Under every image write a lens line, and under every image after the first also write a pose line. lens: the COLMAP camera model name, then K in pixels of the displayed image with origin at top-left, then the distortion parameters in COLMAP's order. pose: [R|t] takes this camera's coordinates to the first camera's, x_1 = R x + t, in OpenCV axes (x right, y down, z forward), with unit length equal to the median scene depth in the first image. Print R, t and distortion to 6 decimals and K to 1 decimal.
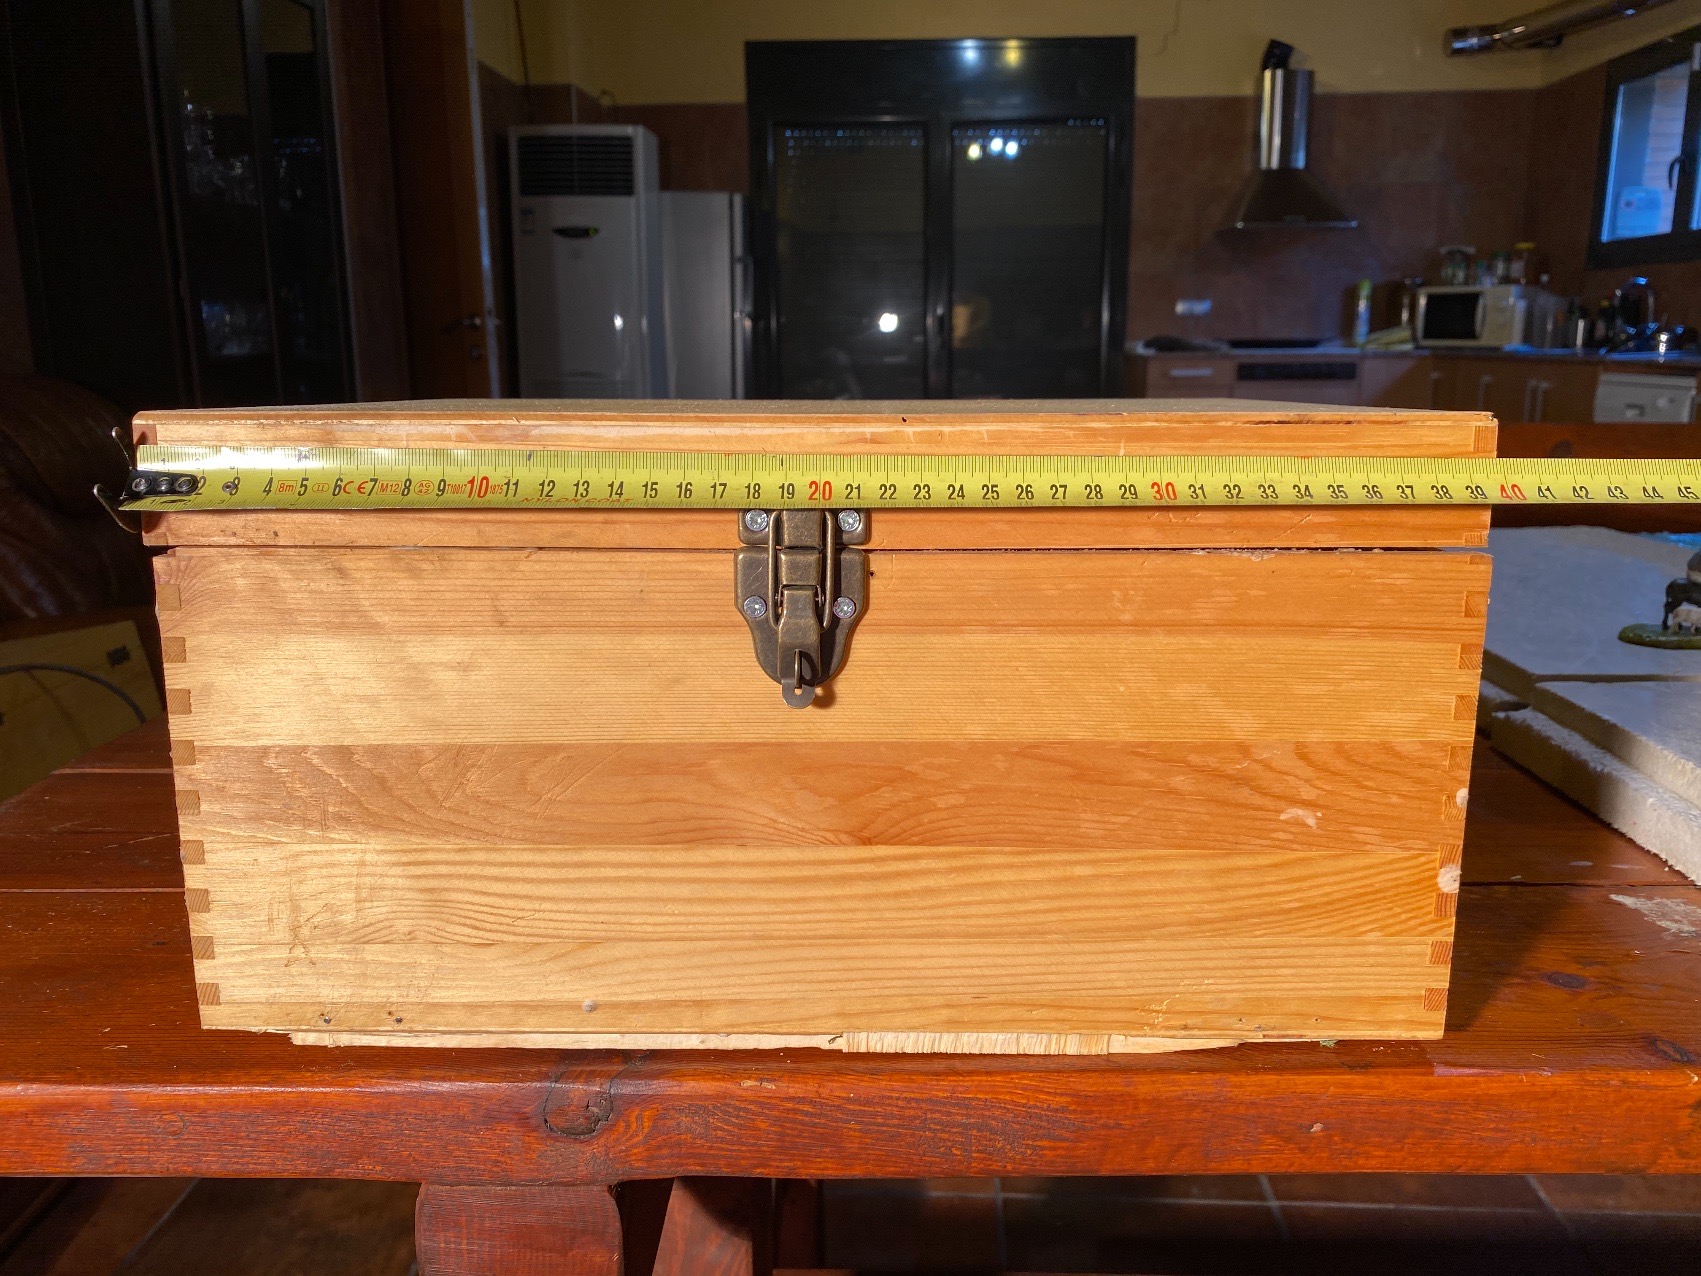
lens RADIAL K [[1342.3, 0, 878.9], [0, 1342.3, 644.6], [0, 0, 1]] dist [-0.029170, 0.033947]
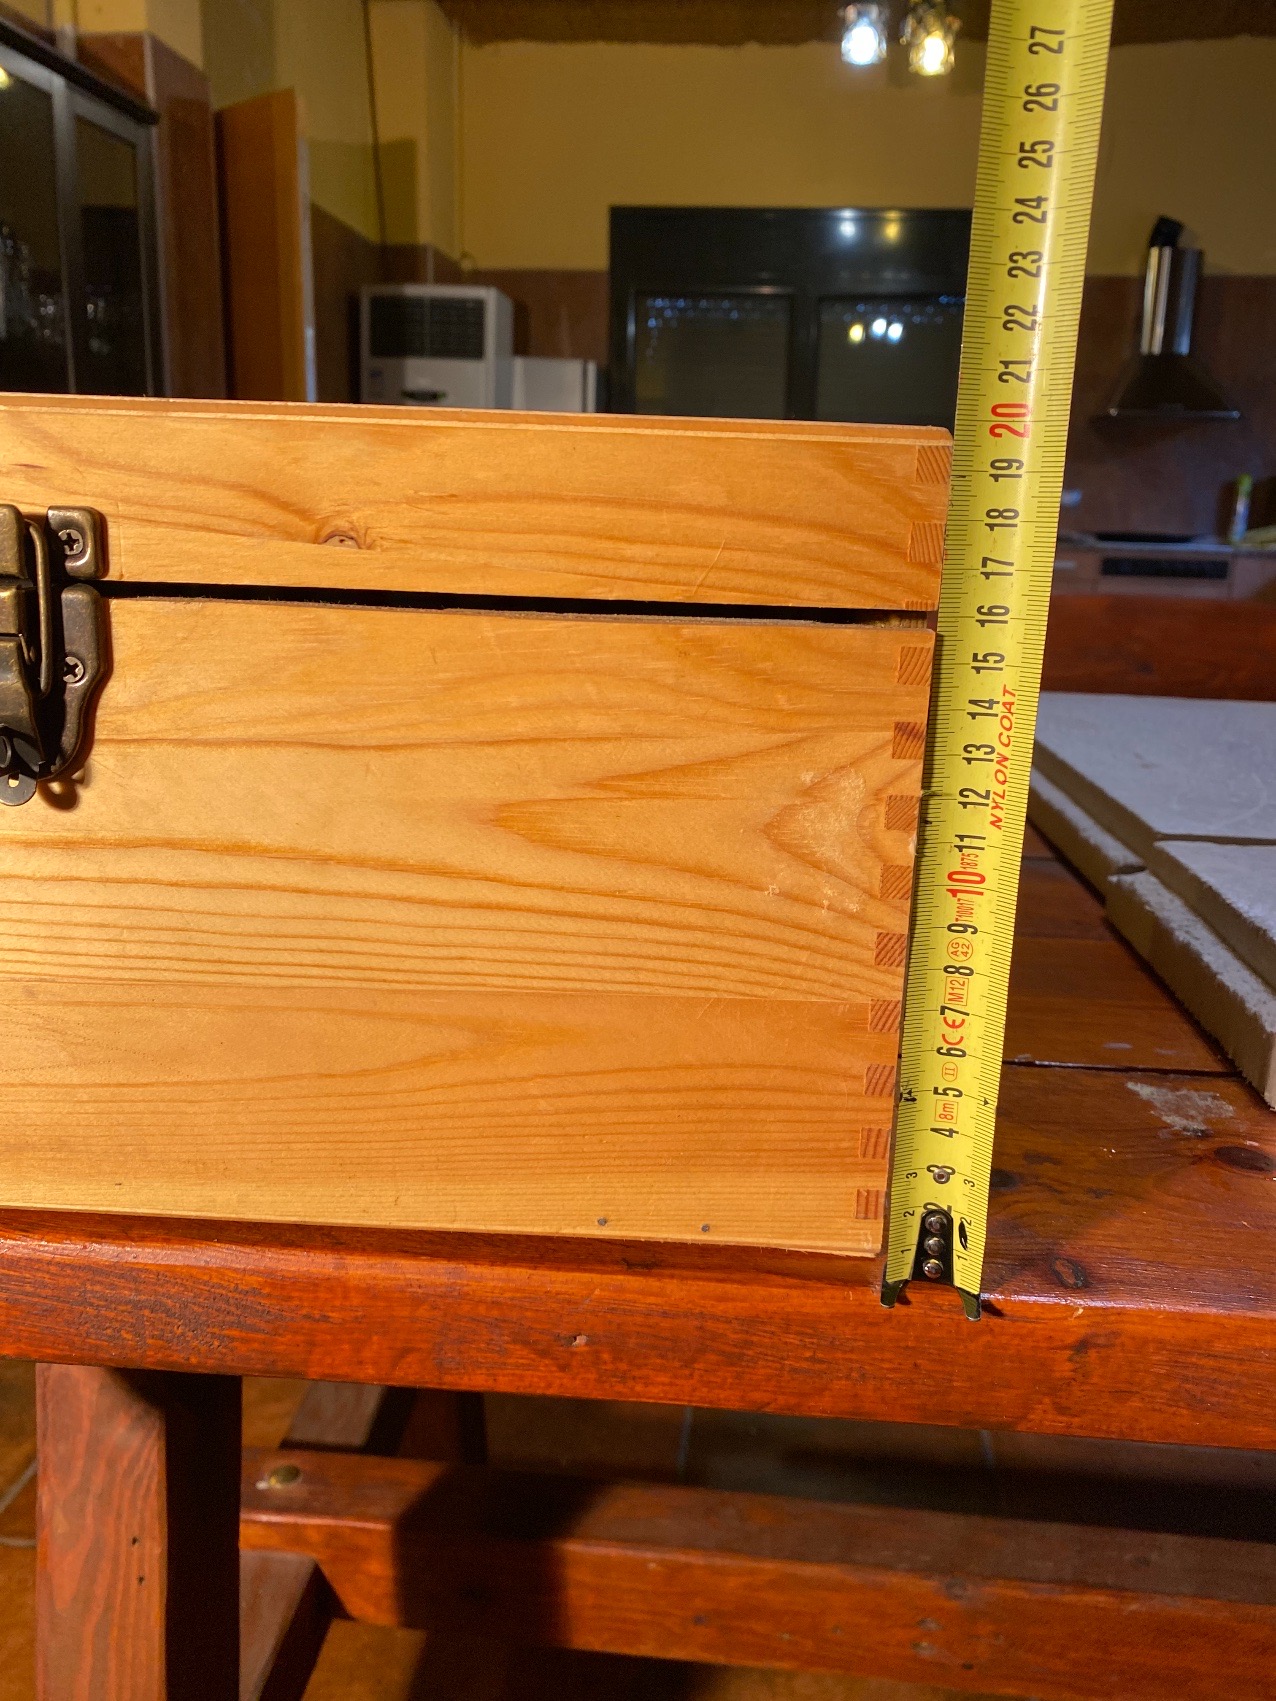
lens RADIAL K [[1342.3, 0, 681.2], [0, 1342.3, 881.0], [0, 0, 1]] dist [-0.029170, 0.033947]
pose [[0.997080, 0.051570, -0.056325, 0.217834], [-0.049796, 0.998232, 0.032468, 0.036711], [0.057900, -0.029569, 0.997884, 0.127125]]
